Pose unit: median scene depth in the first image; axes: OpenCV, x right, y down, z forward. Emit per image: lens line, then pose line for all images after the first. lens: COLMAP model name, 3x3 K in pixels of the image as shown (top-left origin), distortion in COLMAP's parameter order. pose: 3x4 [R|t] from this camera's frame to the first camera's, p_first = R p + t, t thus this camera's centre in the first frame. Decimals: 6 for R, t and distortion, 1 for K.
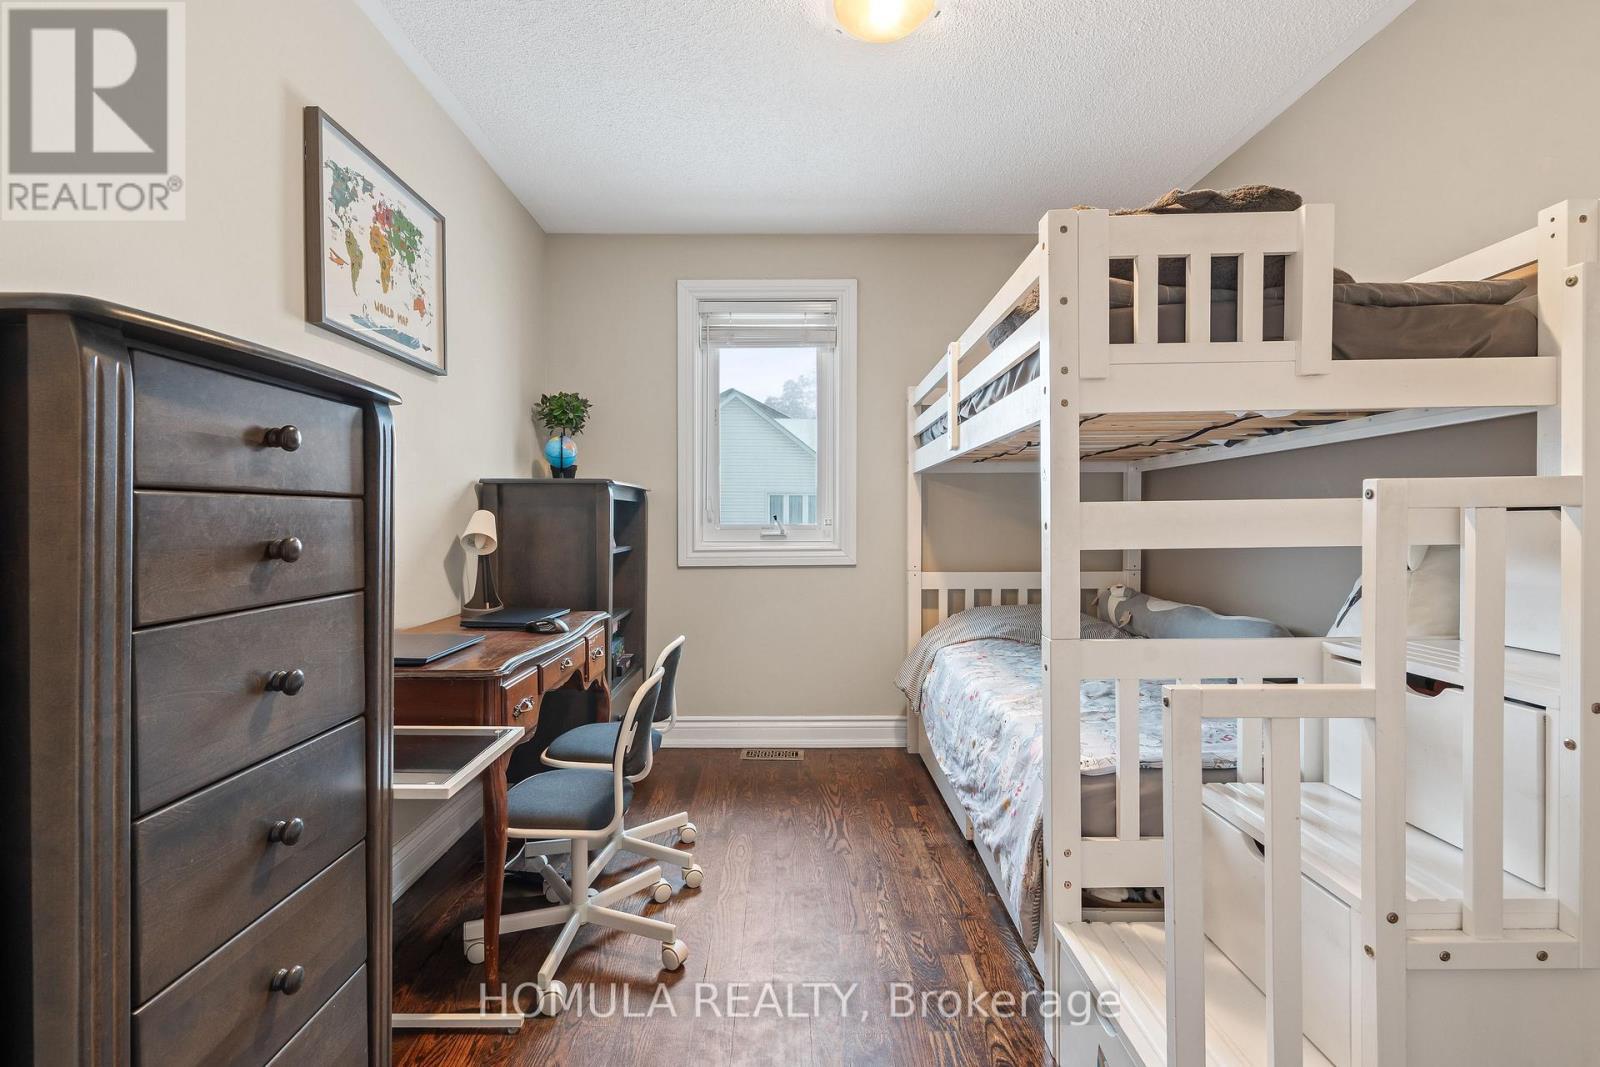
lens RADIAL K [[745.3, 0, 814.7], [0, 745.3, 526.3], [0, 0, 1]] dist [-0.005255, 0.000198]
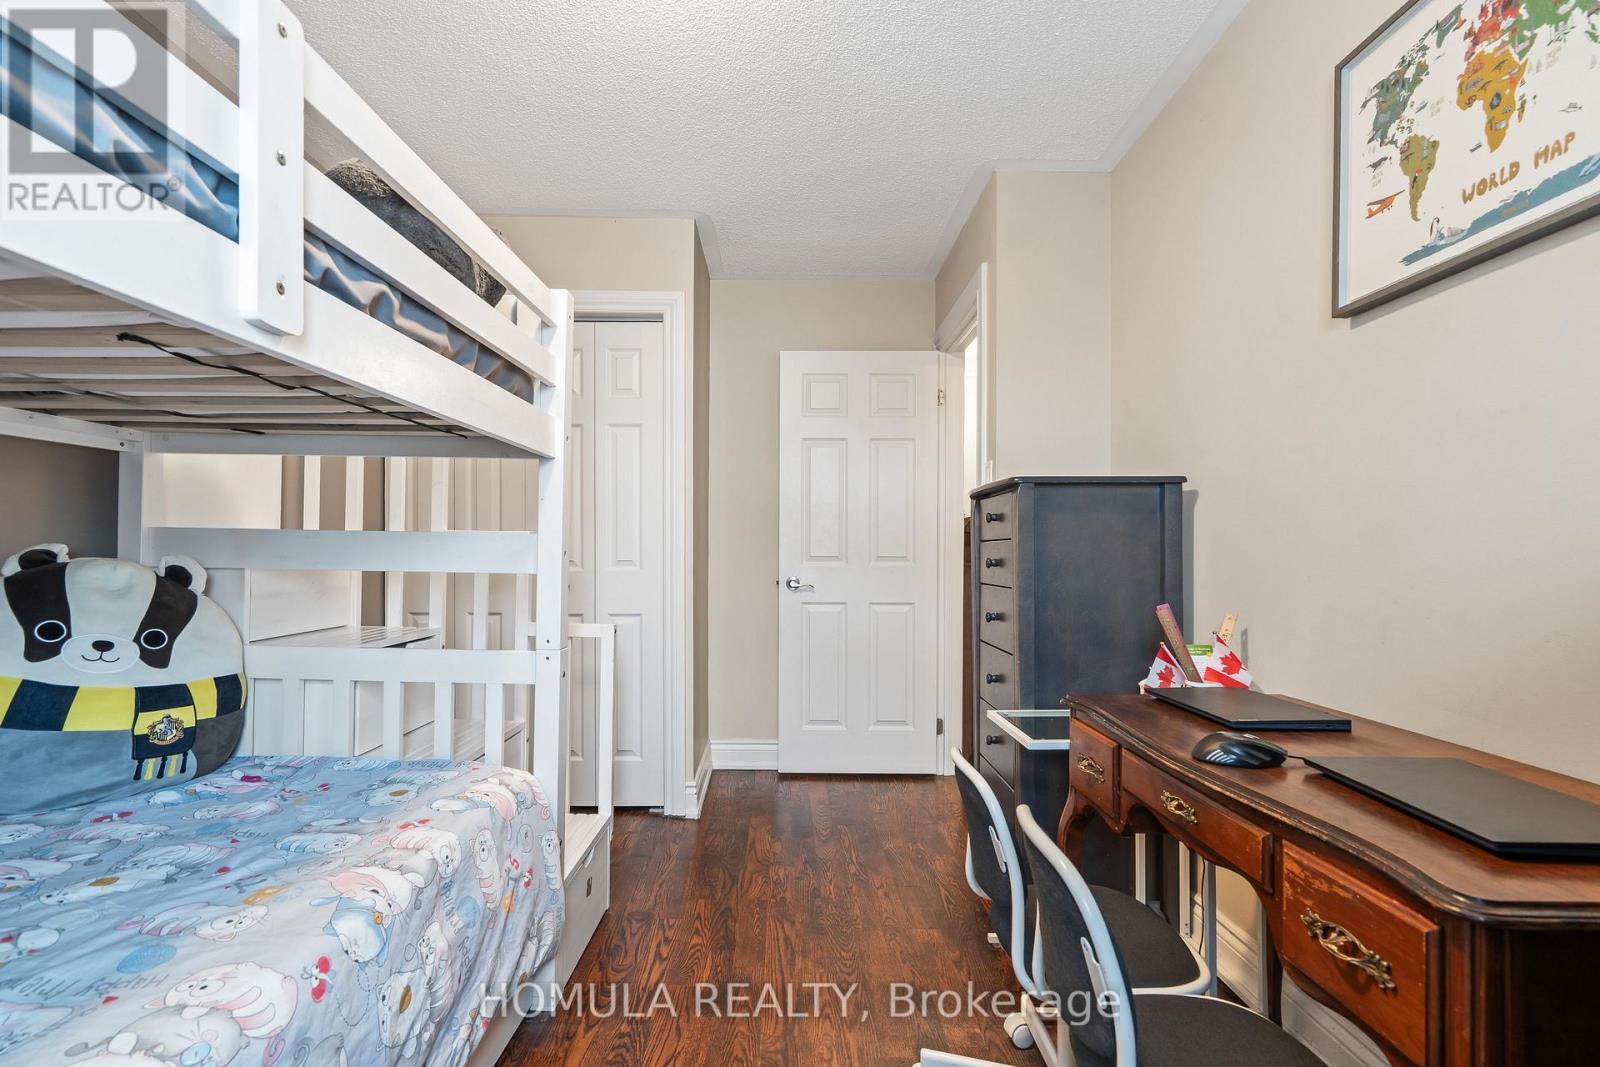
lens RADIAL K [[745.3, 0, 814.7], [0, 745.3, 526.3], [0, 0, 1]] dist [-0.005255, 0.000198]
pose [[-0.999990, -0.003271, 0.003121, -0.063728], [-0.003347, 0.999690, -0.024689, -0.011162], [-0.003039, -0.024699, -0.999690, 1.610703]]
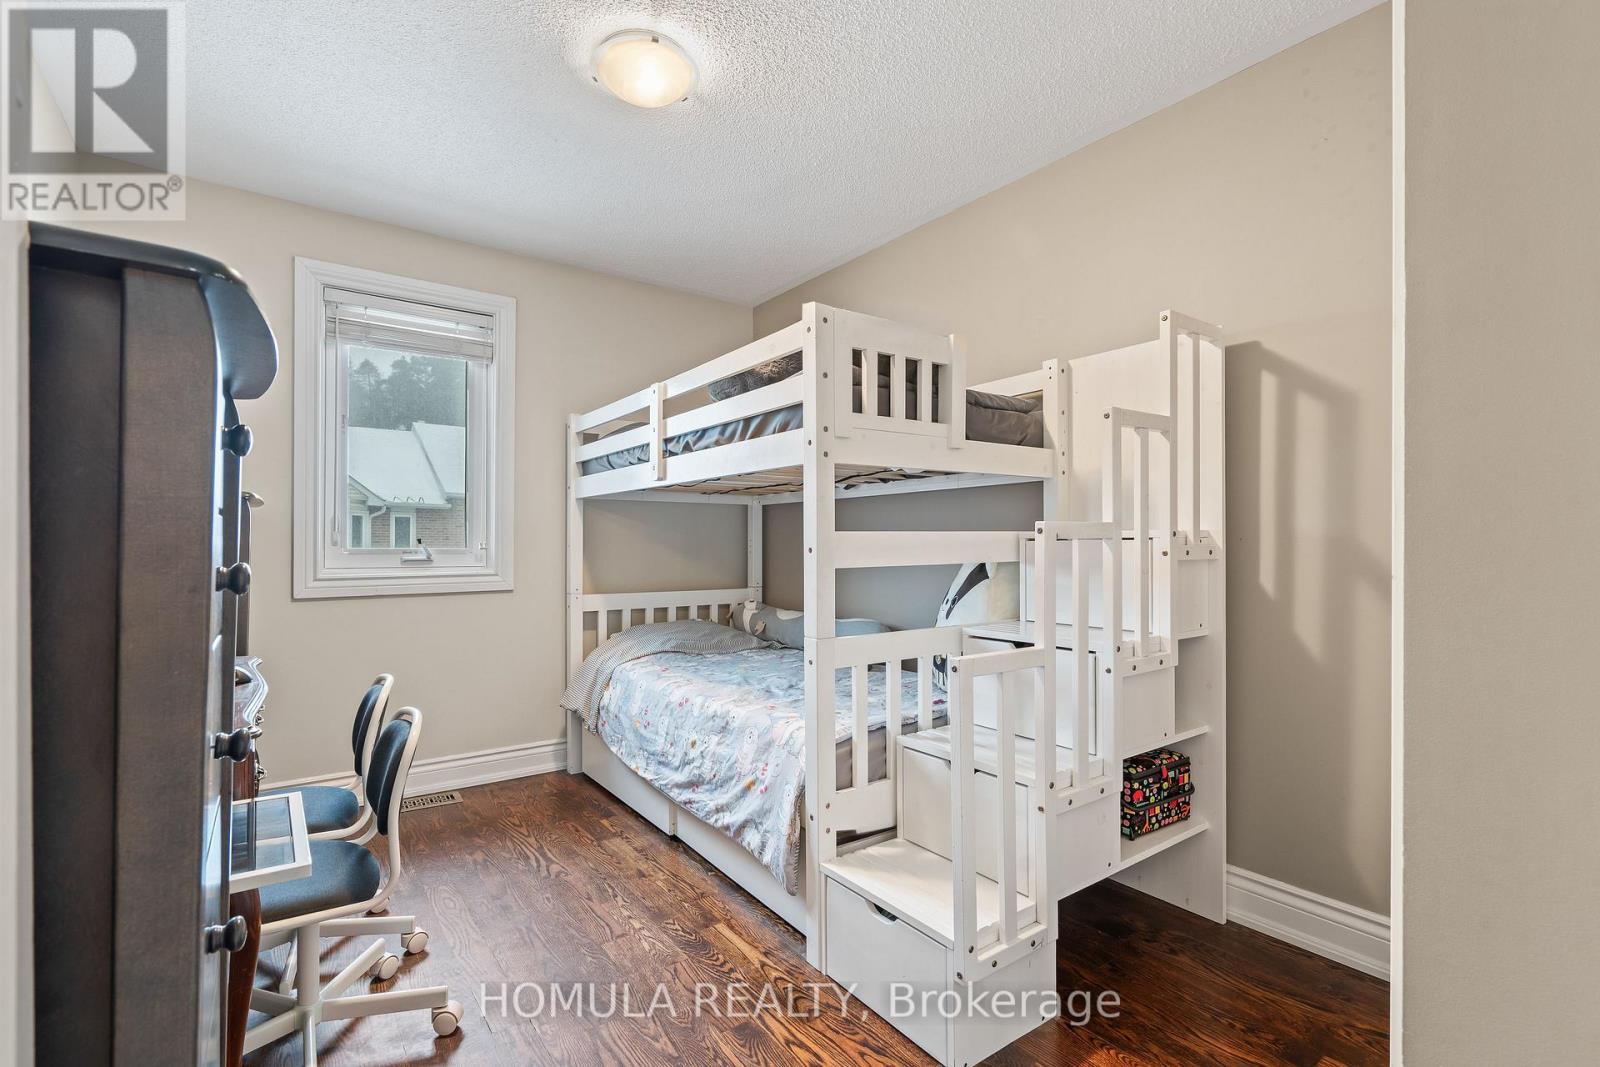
lens RADIAL K [[716.1, 0, 837.9], [0, 716.1, 533.8], [0, 0, 1]] dist [-0.014707, 0.000255]
pose [[0.796847, 0.013769, 0.604024, -0.287992], [0.000440, 0.999727, -0.023370, 0.000620], [-0.604181, 0.018888, 0.796623, 0.002451]]
